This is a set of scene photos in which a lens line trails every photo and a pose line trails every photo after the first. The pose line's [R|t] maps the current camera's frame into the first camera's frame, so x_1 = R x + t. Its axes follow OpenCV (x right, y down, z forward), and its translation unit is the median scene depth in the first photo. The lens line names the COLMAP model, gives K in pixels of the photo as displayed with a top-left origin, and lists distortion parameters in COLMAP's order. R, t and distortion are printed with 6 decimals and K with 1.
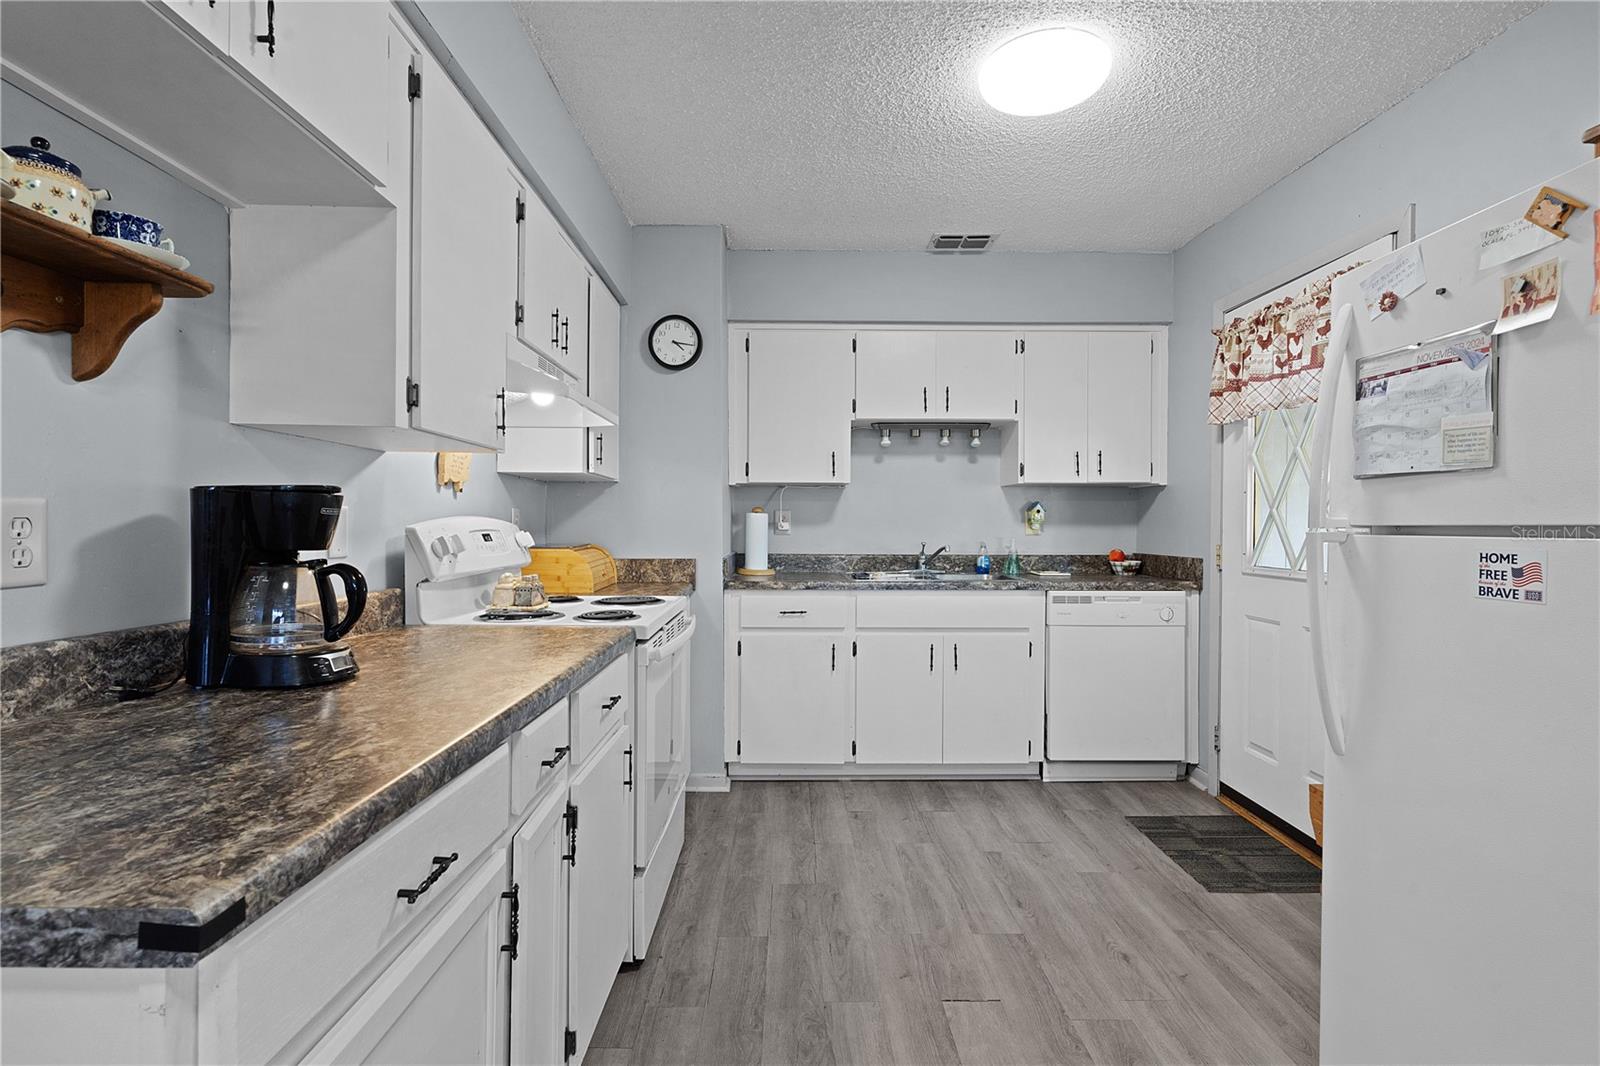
lens RADIAL K [[758.0, 0, 798.7], [0, 758.0, 531.5], [0, 0, 1]] dist [0.001058, 0.000166]
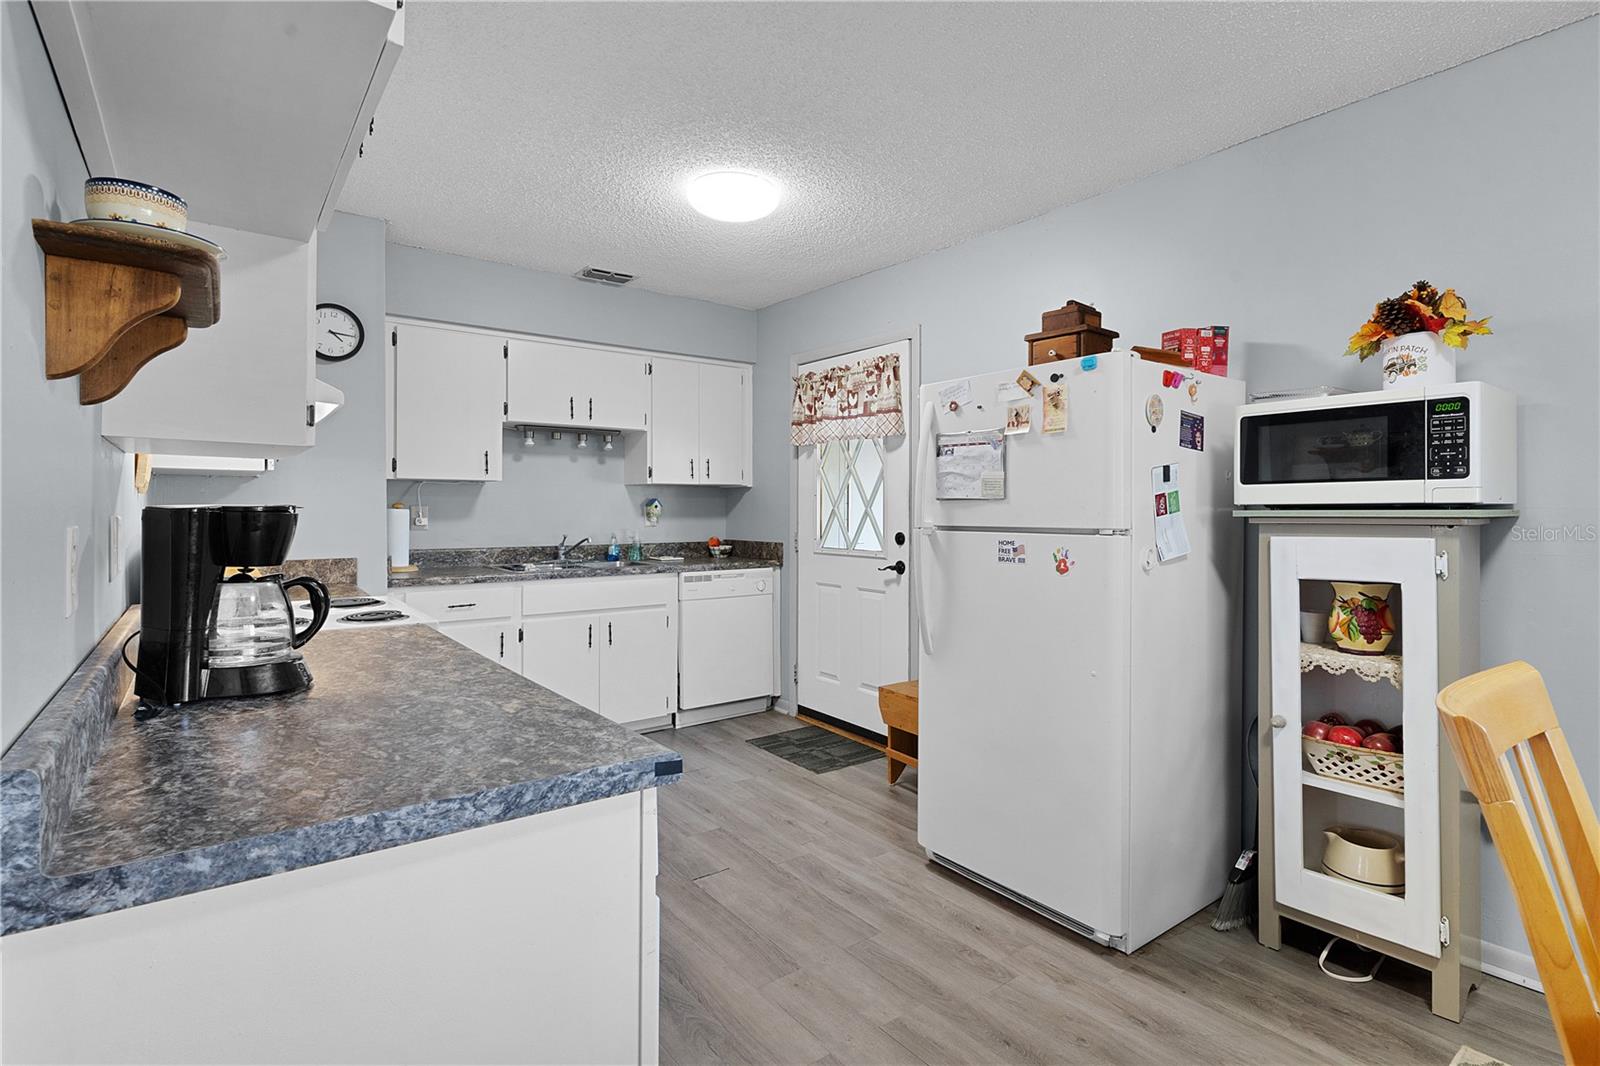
lens RADIAL K [[758.0, 0, 786.1], [0, 758.0, 509.1], [0, 0, 1]] dist [0.001058, 0.000166]
pose [[0.816393, -0.002957, 0.577489, -0.367999], [0.008212, 0.999945, -0.006489, -0.023659], [-0.577438, 0.010040, 0.816373, -0.163563]]
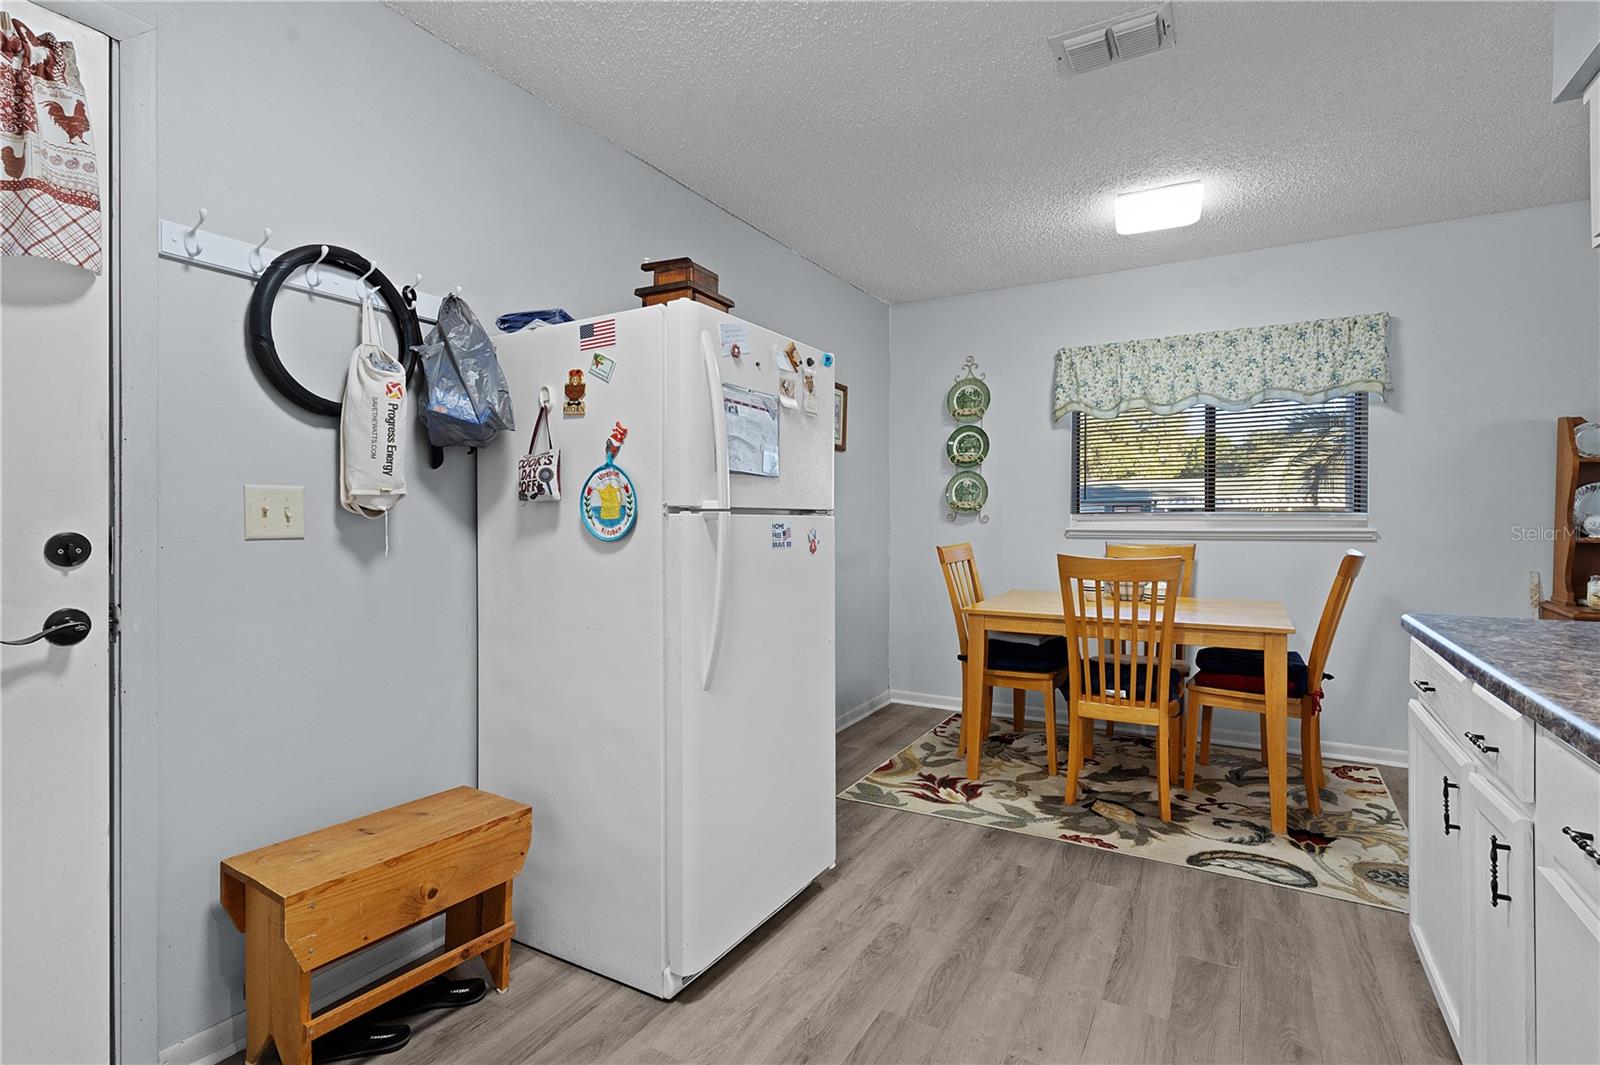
lens RADIAL K [[758.0, 0, 809.0], [0, 758.0, 528.6], [0, 0, 1]] dist [0.001058, 0.000166]
pose [[-0.856025, -0.007260, 0.516883, -0.048202], [0.000889, 0.999879, 0.015515, 0.005886], [-0.516934, 0.013741, -0.855915, 1.239401]]
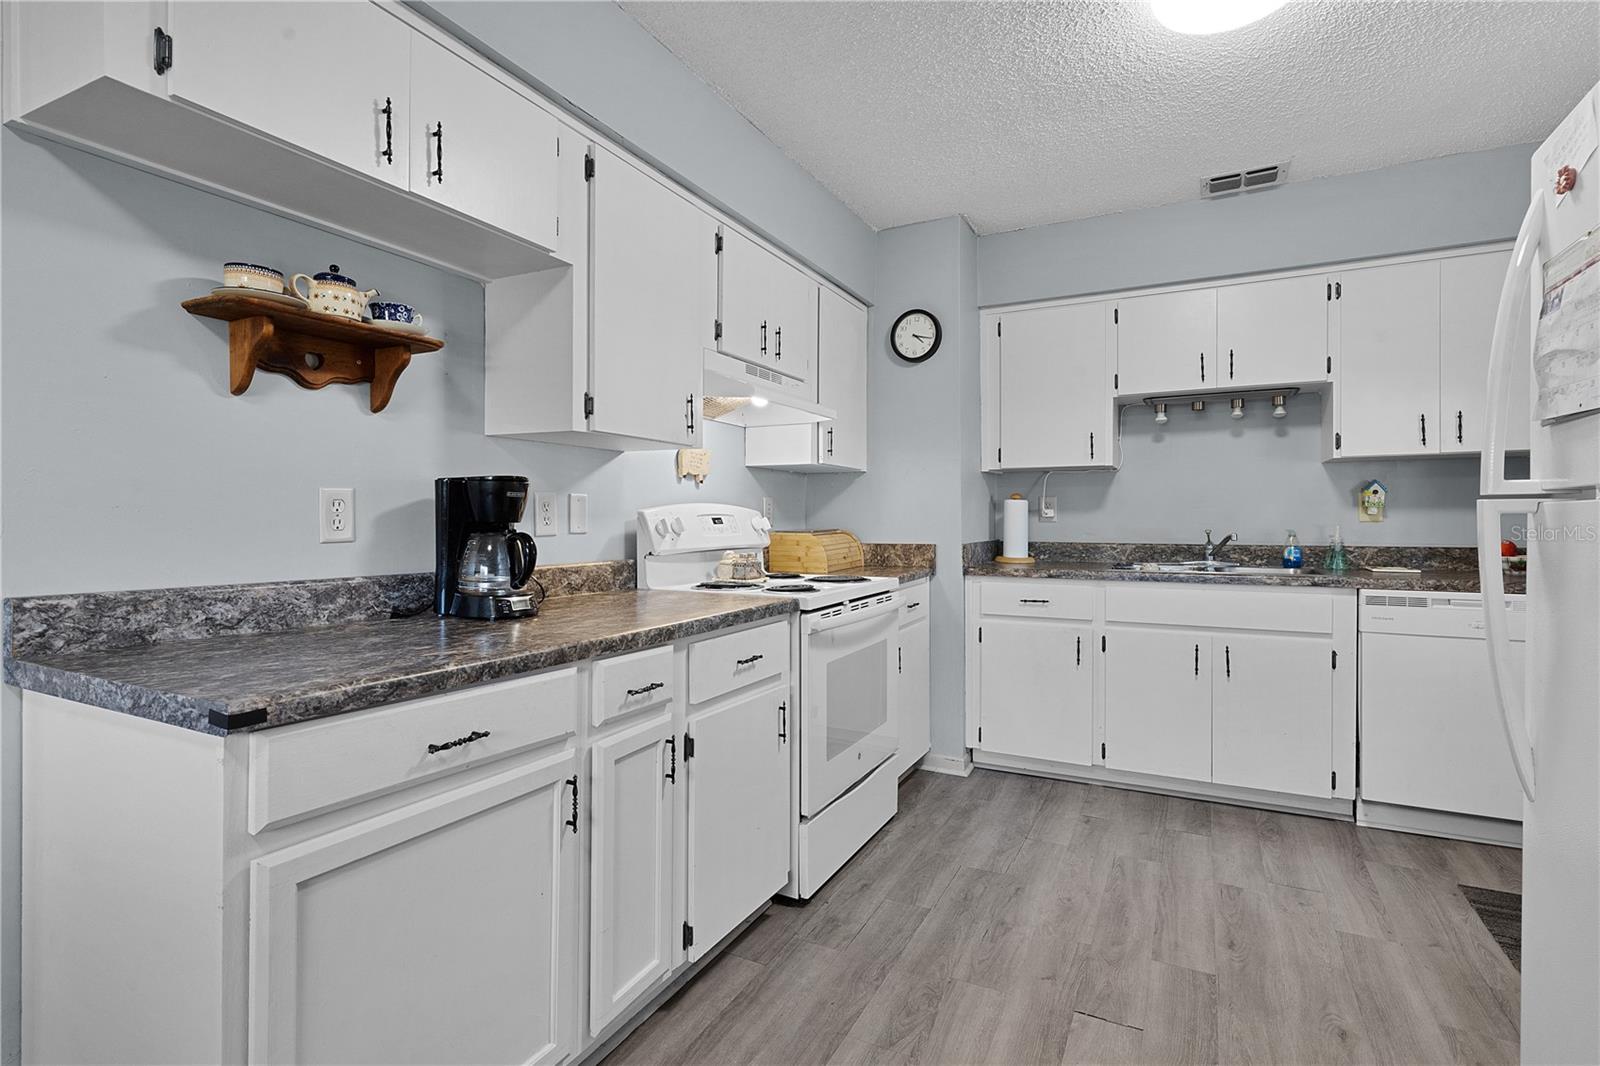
lens RADIAL K [[758.0, 0, 800.9], [0, 758.0, 522.3], [0, 0, 1]] dist [0.001058, 0.000166]
pose [[0.886218, -0.002175, -0.463263, 0.265670], [-0.000128, 0.999988, -0.004939, 0.016771], [0.463268, 0.004436, 0.886207, 0.009973]]
